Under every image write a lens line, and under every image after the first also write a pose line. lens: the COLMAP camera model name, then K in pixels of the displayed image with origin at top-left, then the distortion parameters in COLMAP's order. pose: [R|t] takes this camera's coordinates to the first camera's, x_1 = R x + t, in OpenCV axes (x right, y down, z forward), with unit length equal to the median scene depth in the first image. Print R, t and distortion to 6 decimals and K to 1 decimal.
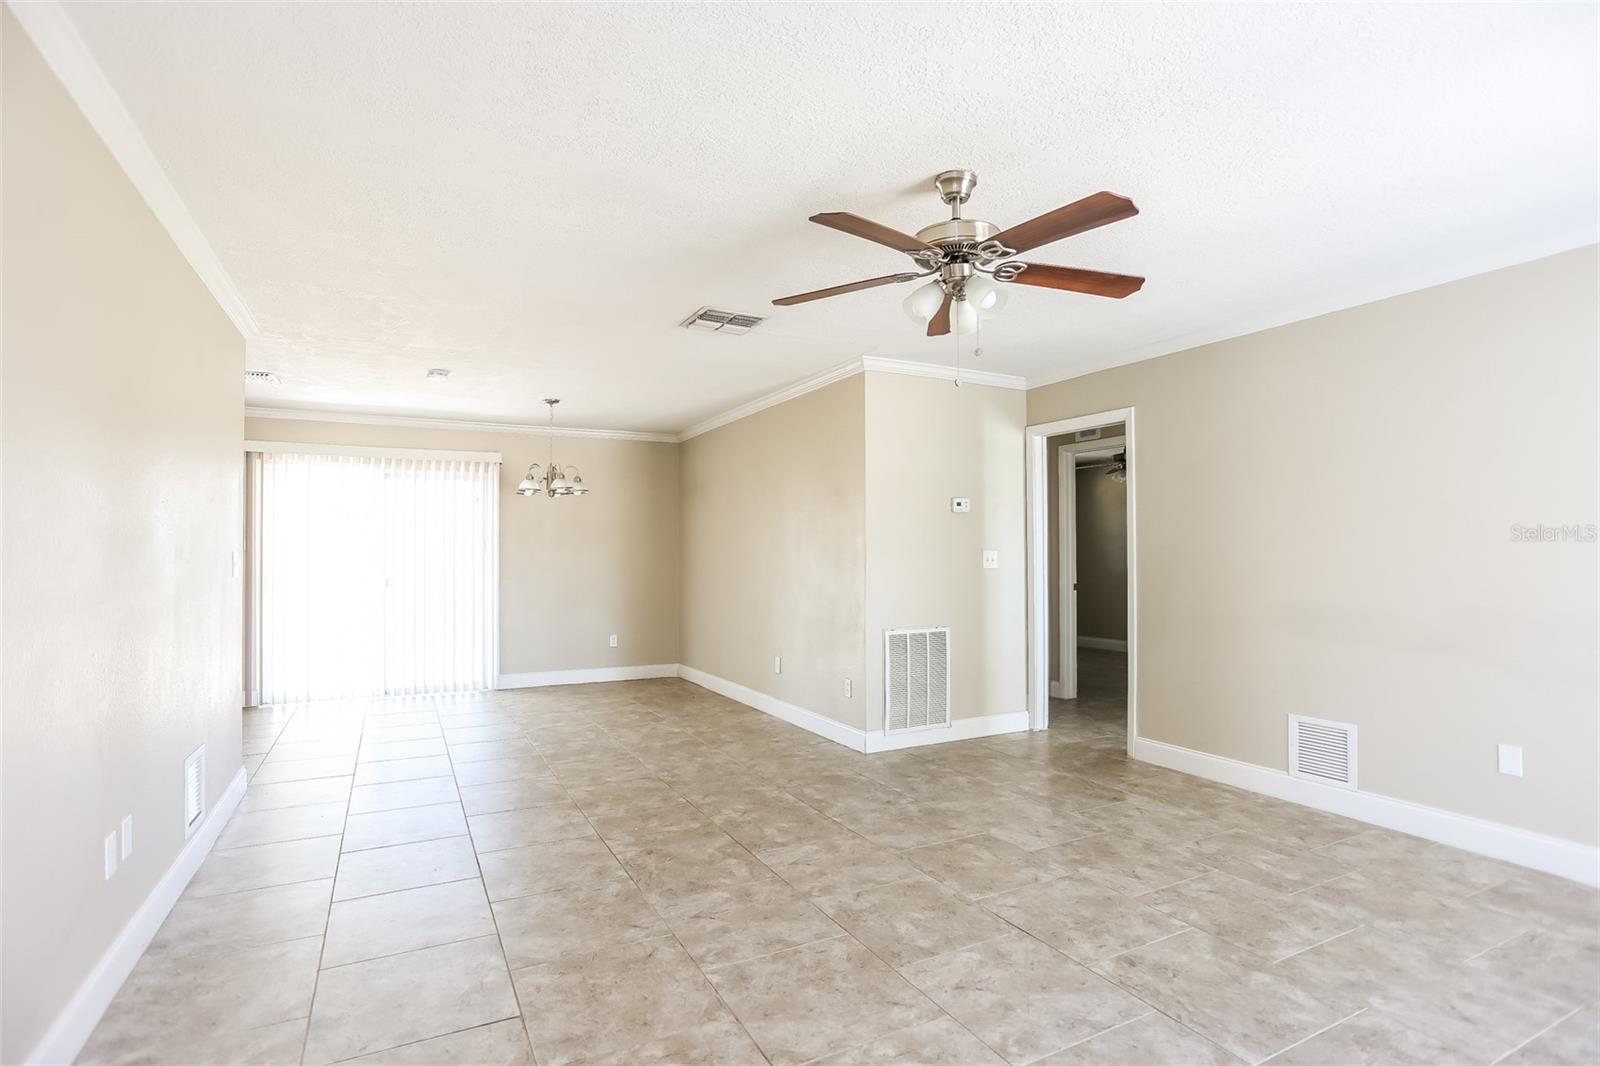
lens RADIAL K [[797.5, 0, 806.5], [0, 797.5, 553.3], [0, 0, 1]] dist [-0.002557, -0.000204]
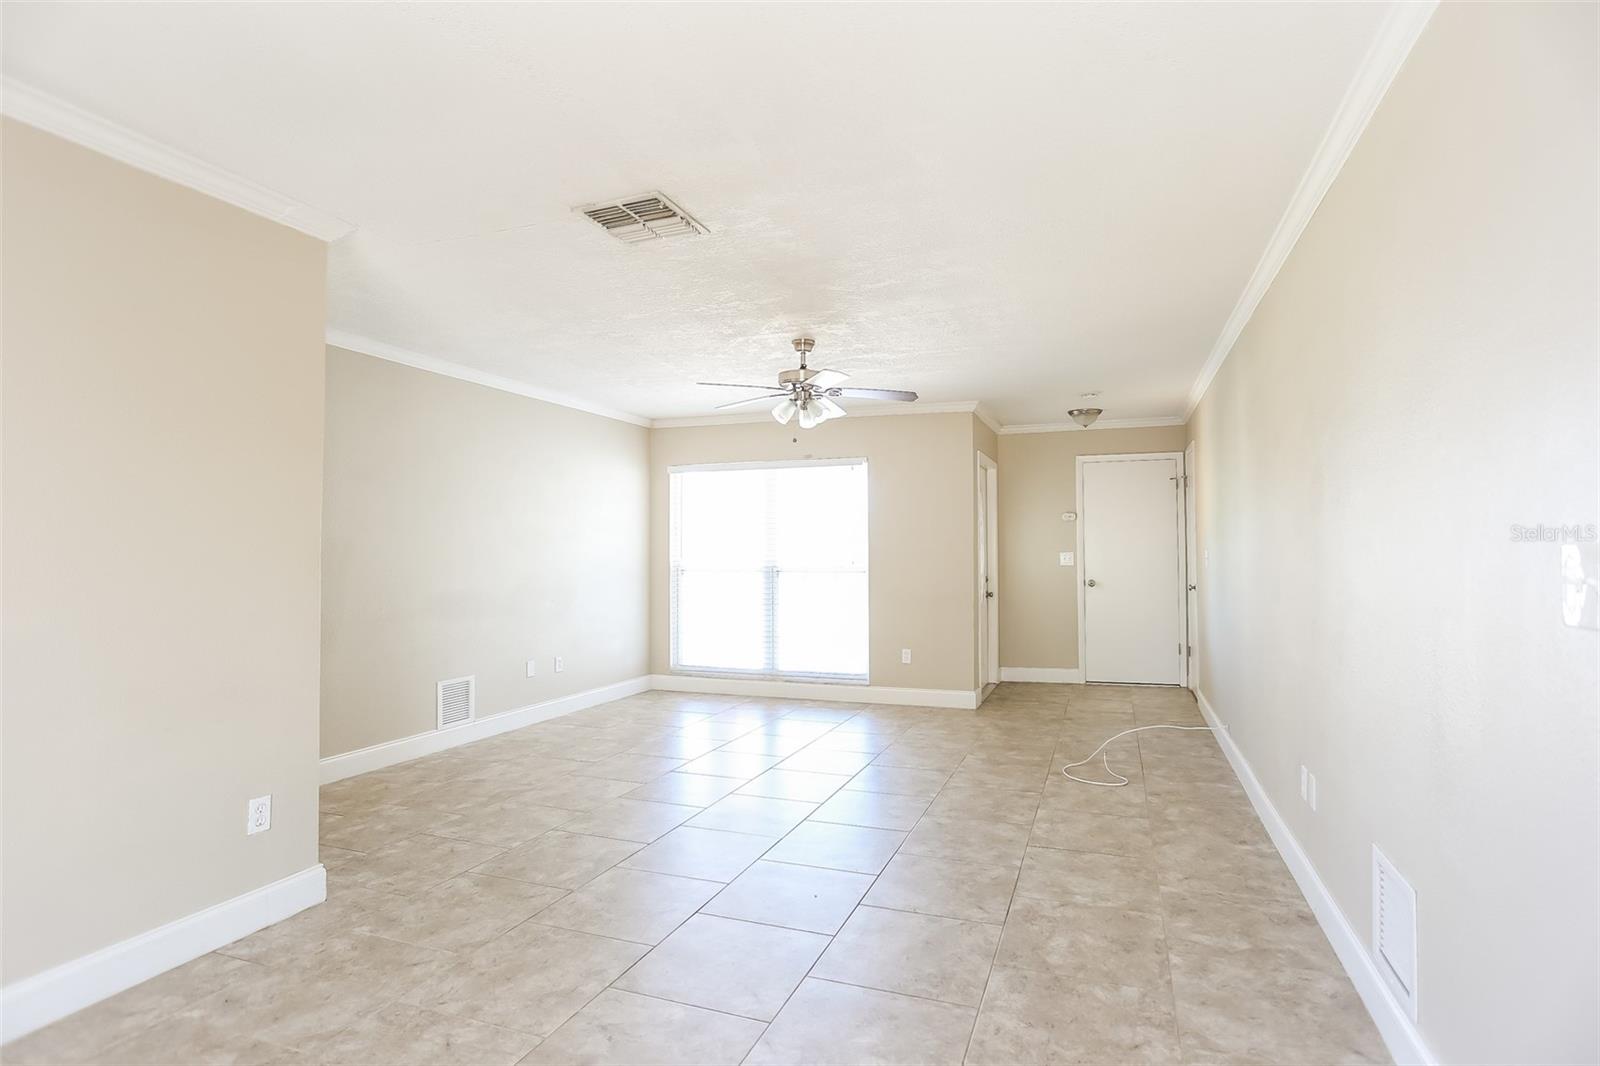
lens RADIAL K [[797.5, 0, 806.5], [0, 797.5, 553.3], [0, 0, 1]] dist [-0.002557, -0.000204]
pose [[-0.659337, 0.003503, 0.751840, -0.700872], [0.001681, 0.999994, -0.003186, 0.000107], [-0.751846, -0.000837, -0.659338, 1.317970]]
